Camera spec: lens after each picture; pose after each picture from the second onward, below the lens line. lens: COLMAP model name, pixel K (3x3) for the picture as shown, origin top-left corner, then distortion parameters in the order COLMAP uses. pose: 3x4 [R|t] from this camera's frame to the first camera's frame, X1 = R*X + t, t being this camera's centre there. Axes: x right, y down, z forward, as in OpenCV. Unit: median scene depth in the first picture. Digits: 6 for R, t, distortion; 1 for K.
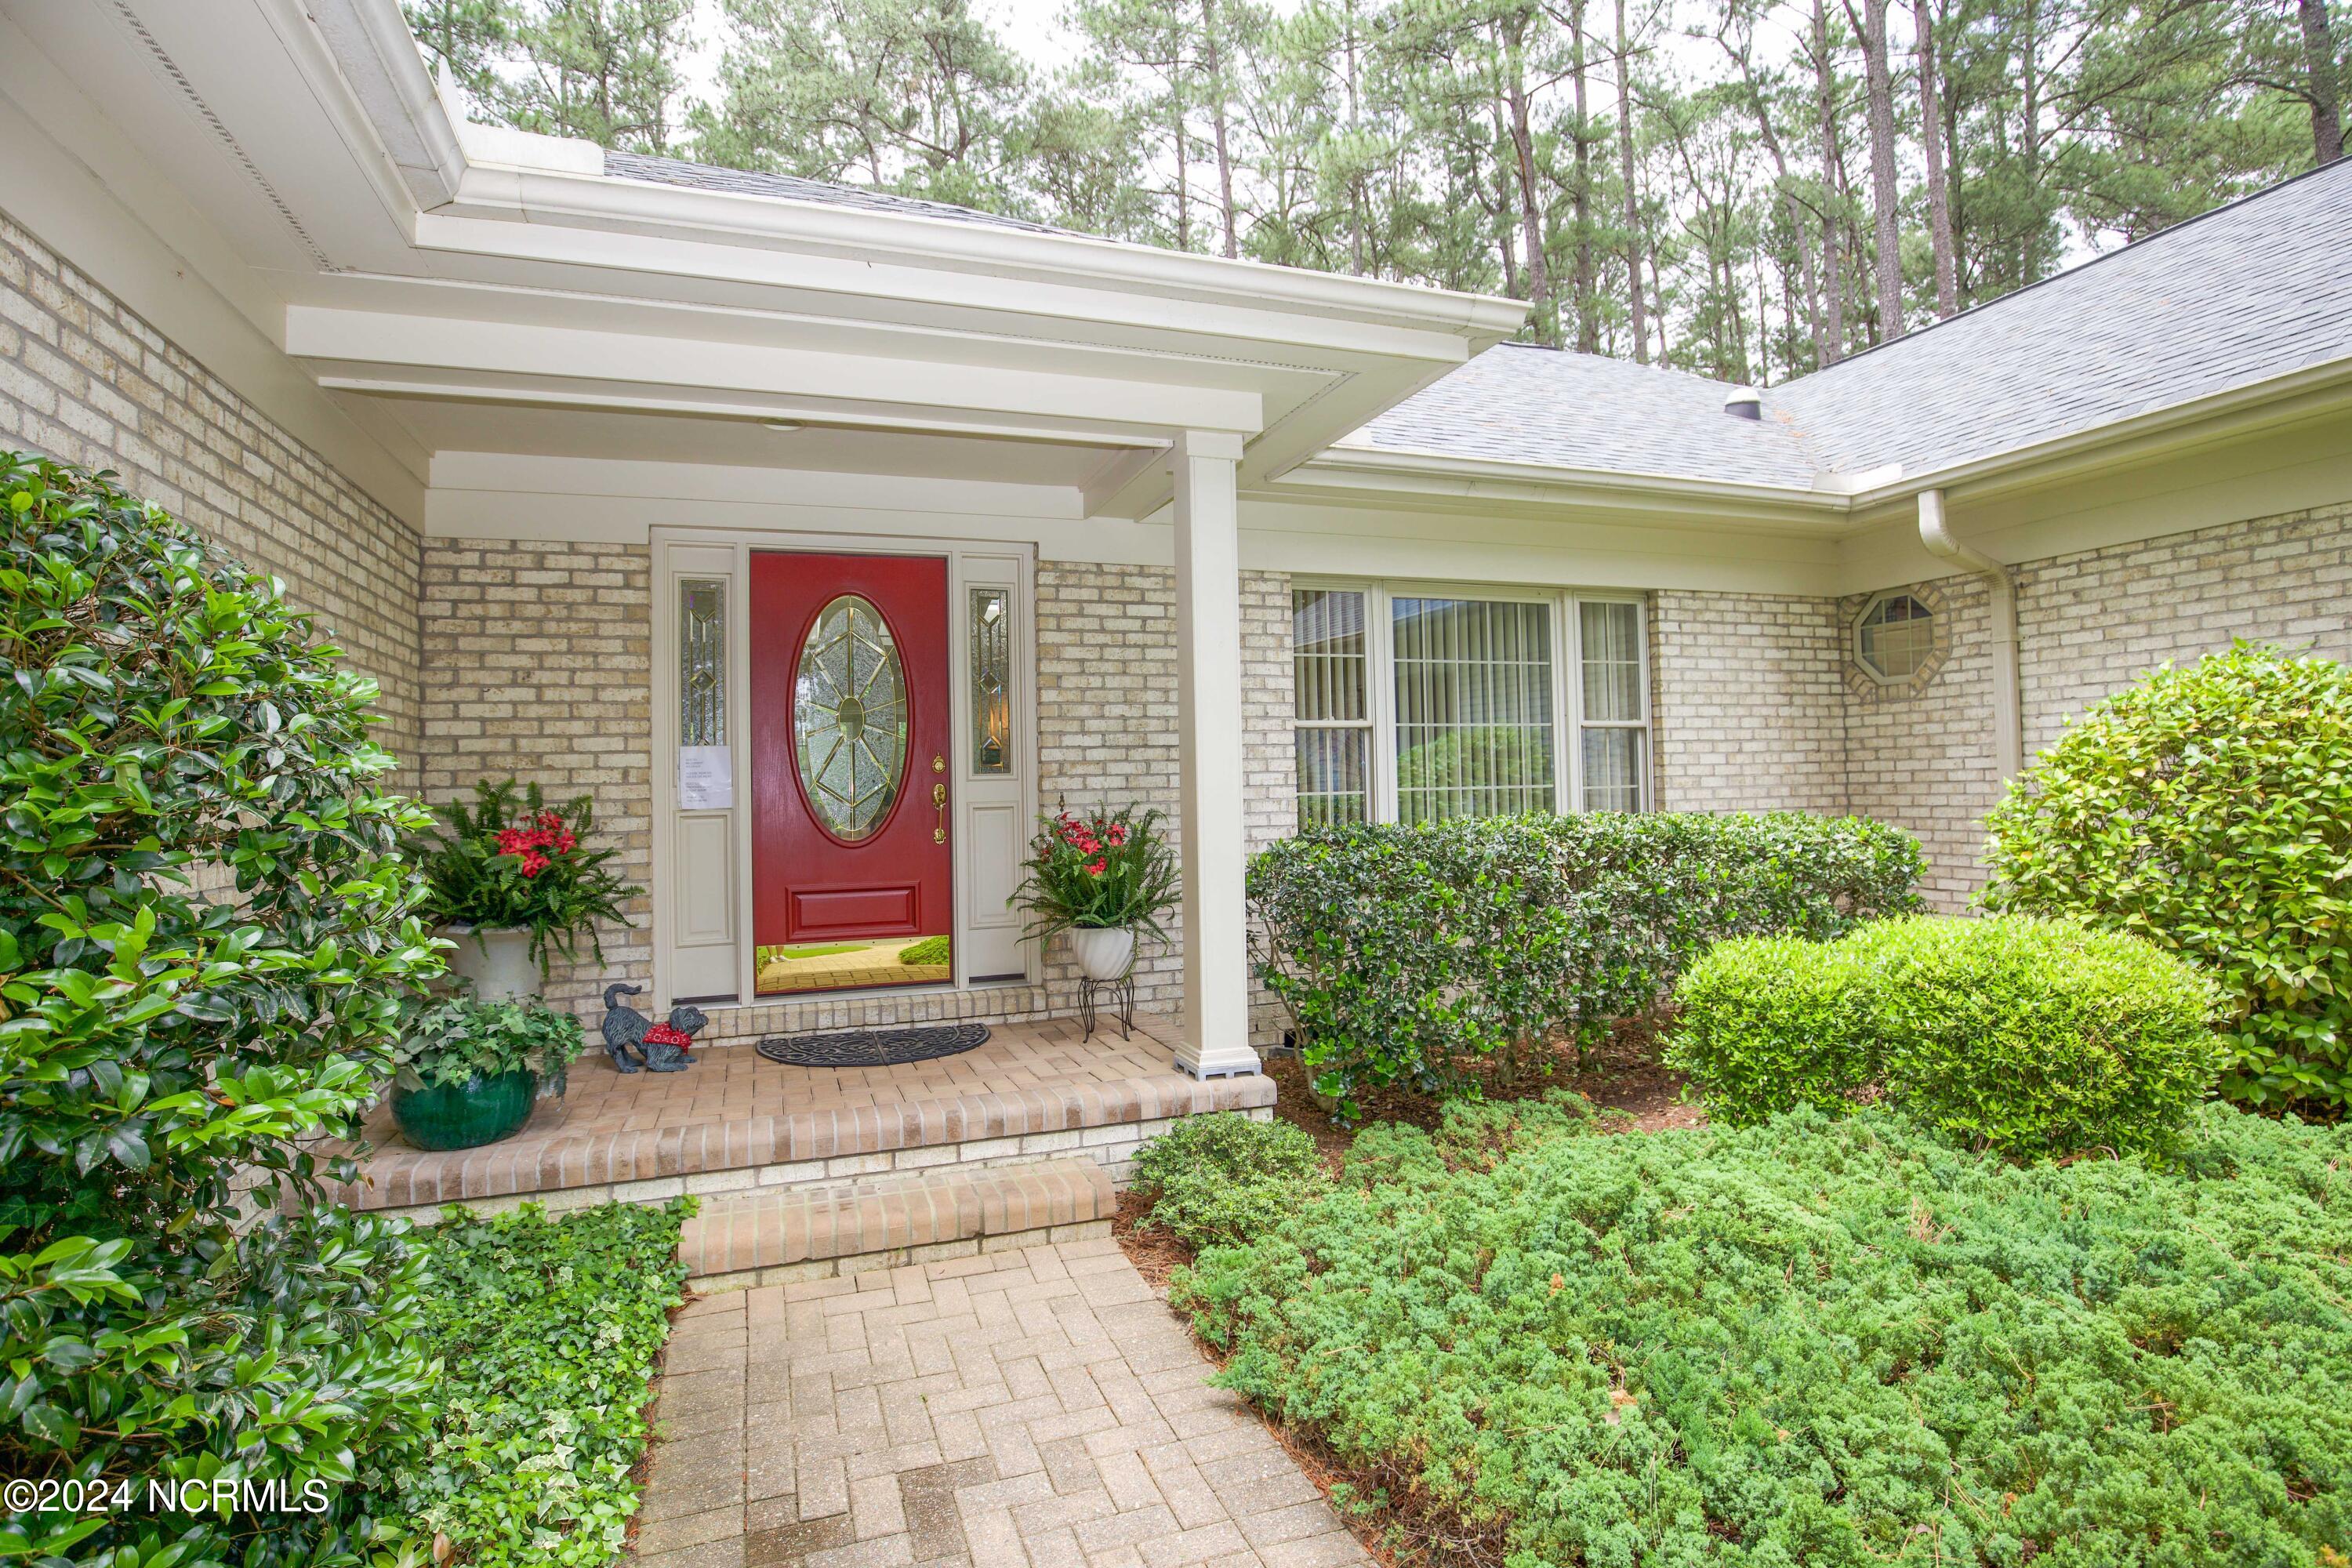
lens RADIAL K [[1119.4, 0, 1149.4], [0, 1119.4, 770.4], [0, 0, 1]] dist [-0.032754, 0.000187]
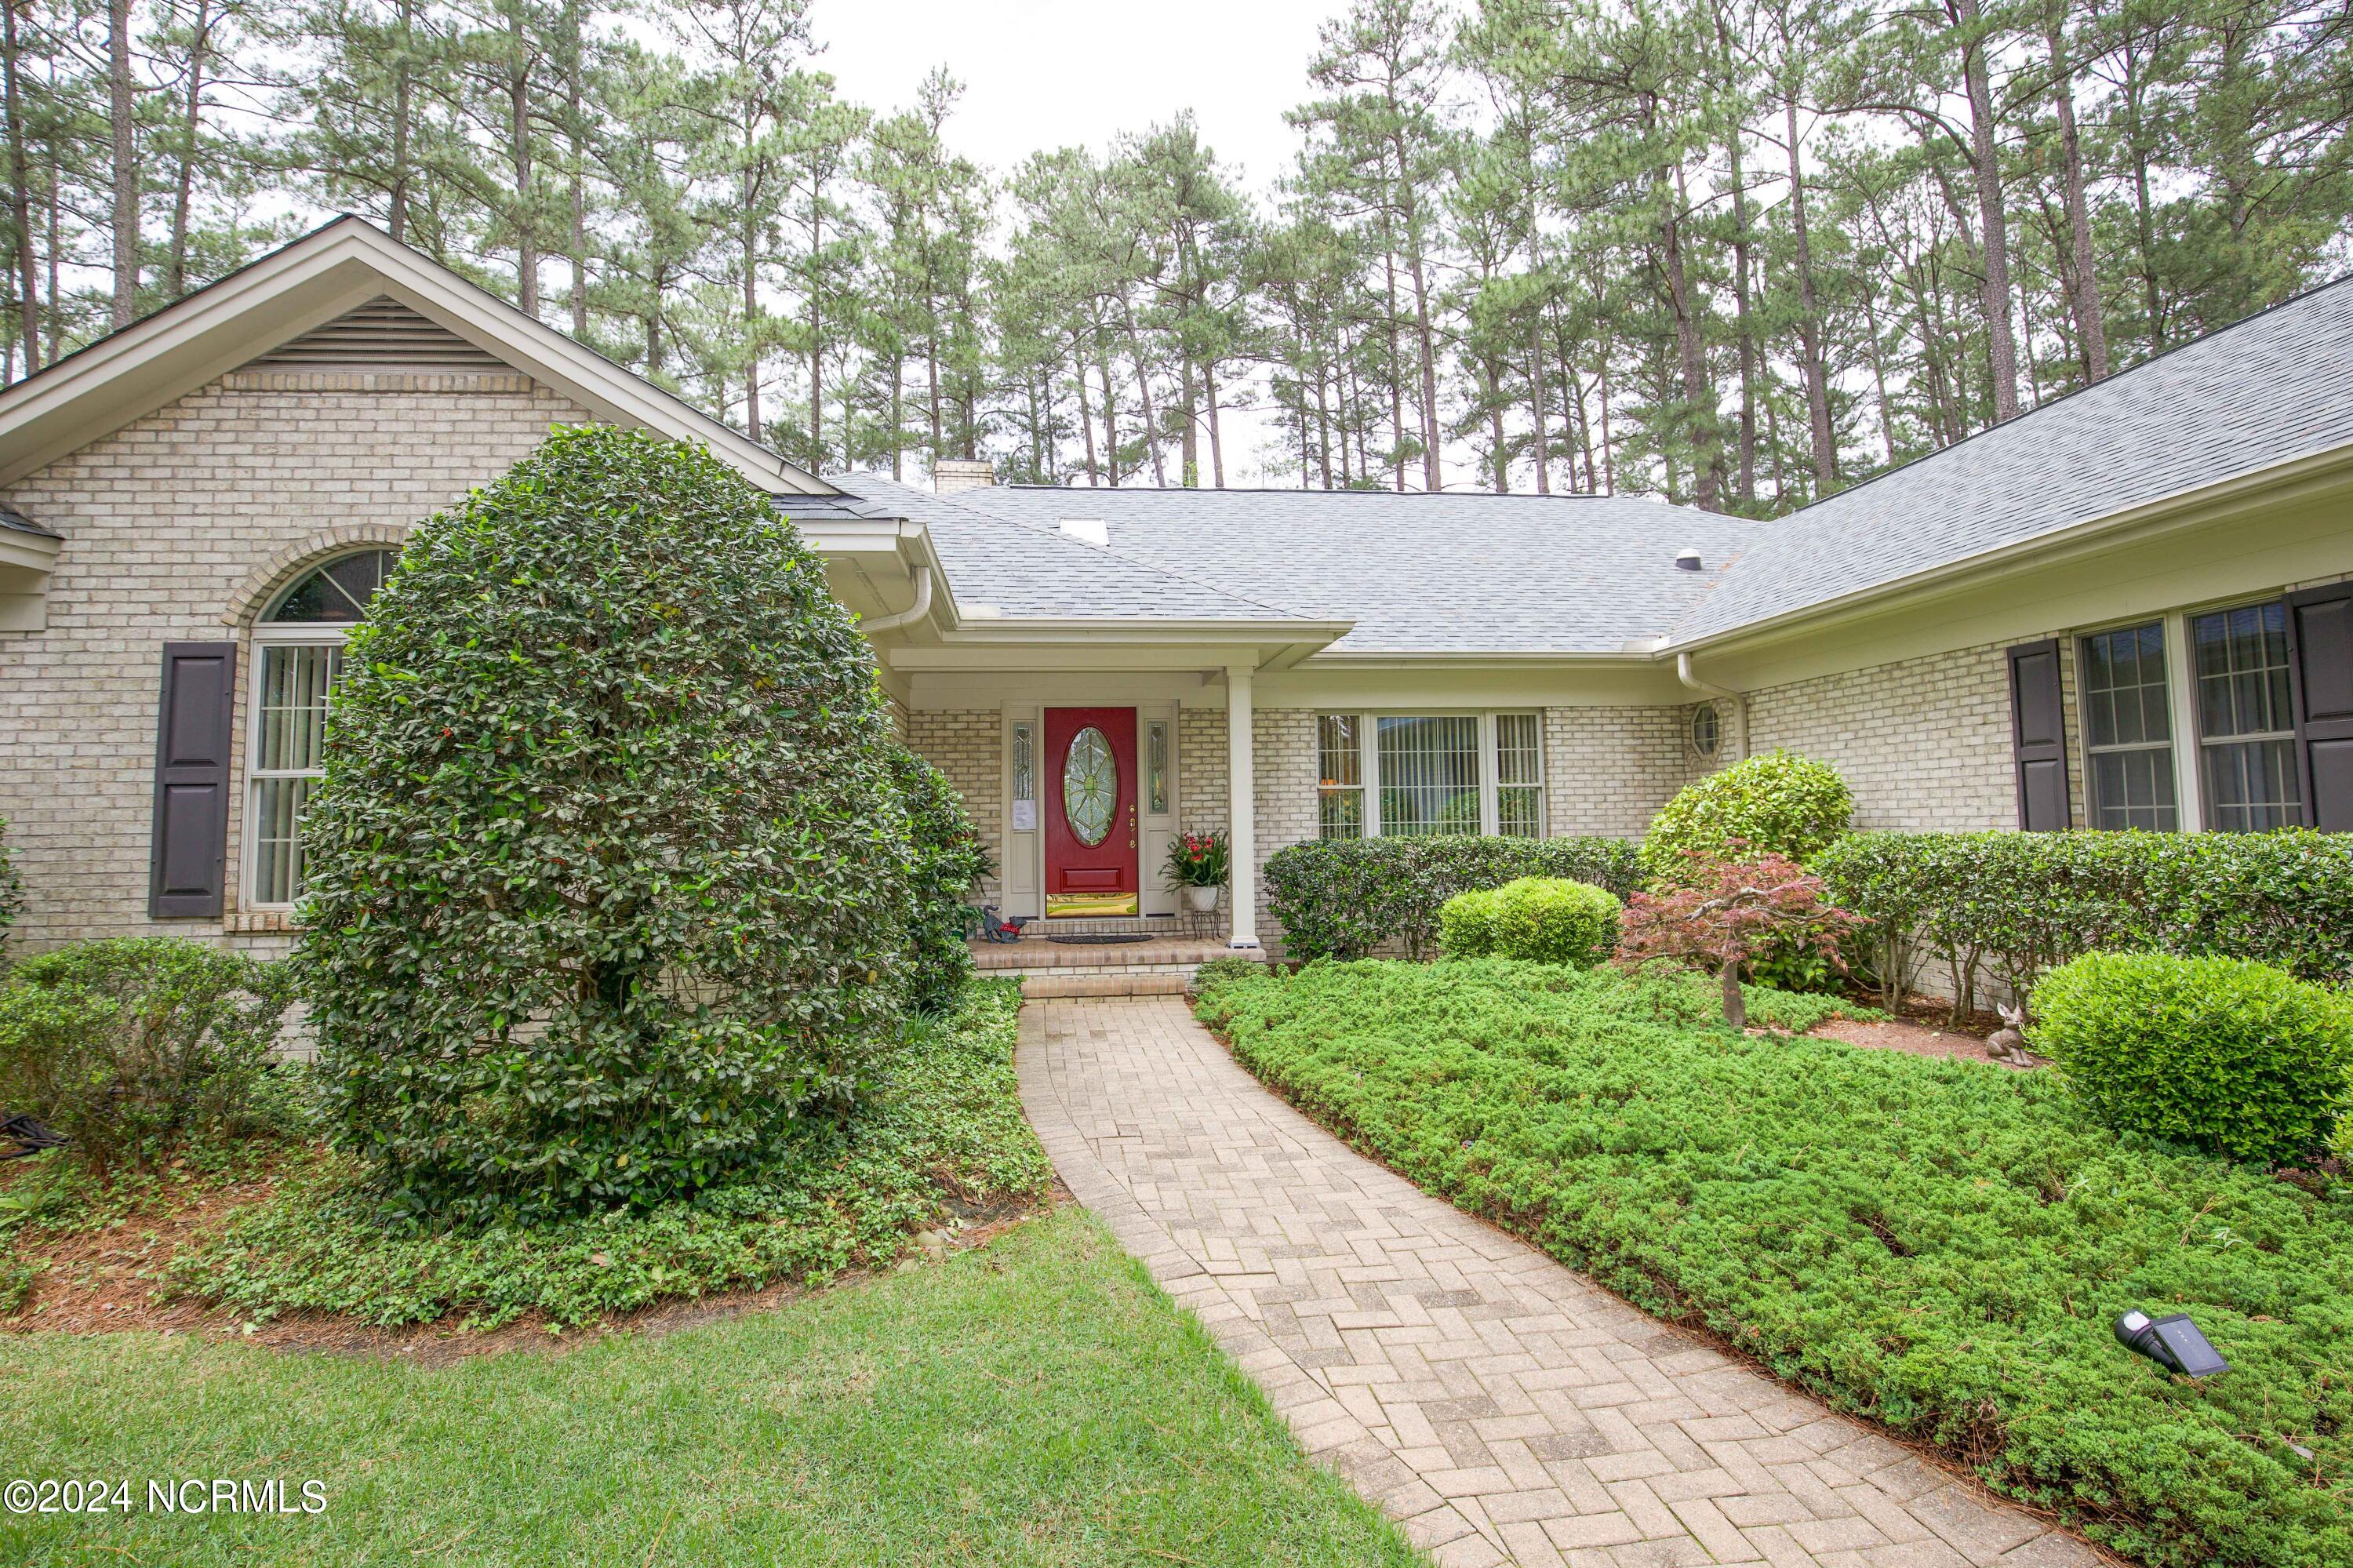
lens RADIAL K [[1119.9, 0, 1149.9], [0, 1119.9, 770.4], [0, 0, 1]] dist [-0.032754, 0.000187]
pose [[0.971896, -0.005181, -0.235354, 0.333109], [-0.001857, 0.999558, -0.029673, -0.015839], [0.235404, 0.029276, 0.971457, -1.006439]]
